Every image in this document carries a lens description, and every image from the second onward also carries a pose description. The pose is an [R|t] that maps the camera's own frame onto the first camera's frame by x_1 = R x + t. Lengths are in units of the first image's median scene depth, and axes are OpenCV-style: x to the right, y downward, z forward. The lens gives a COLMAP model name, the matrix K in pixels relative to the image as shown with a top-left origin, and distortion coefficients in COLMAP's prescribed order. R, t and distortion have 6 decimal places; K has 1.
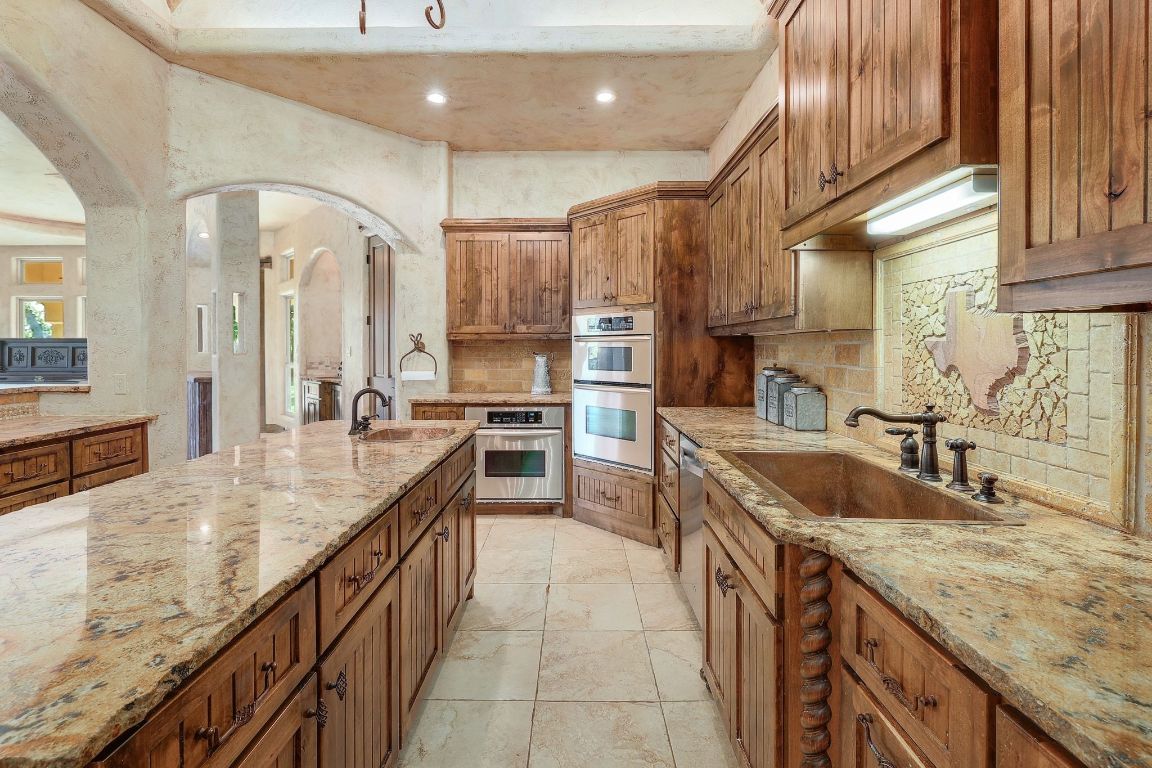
lens RADIAL K [[508.6, 0, 573.7], [0, 508.6, 347.4], [0, 0, 1]] dist [-0.002238, -0.000553]
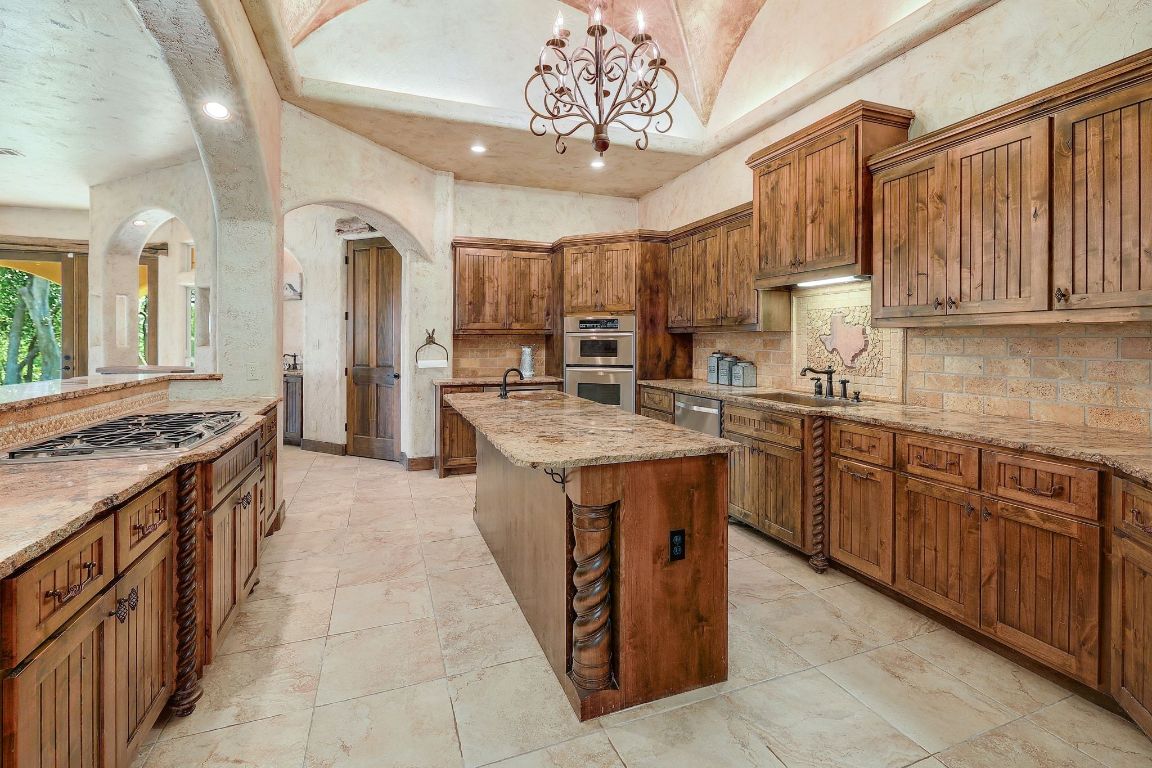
lens RADIAL K [[508.6, 0, 580.4], [0, 508.6, 342.0], [0, 0, 1]] dist [-0.002238, -0.000553]
pose [[0.932658, -0.000895, 0.360761, -0.527447], [0.000079, 0.999997, 0.002275, 0.001161], [-0.360762, -0.002094, 0.932656, -0.327174]]
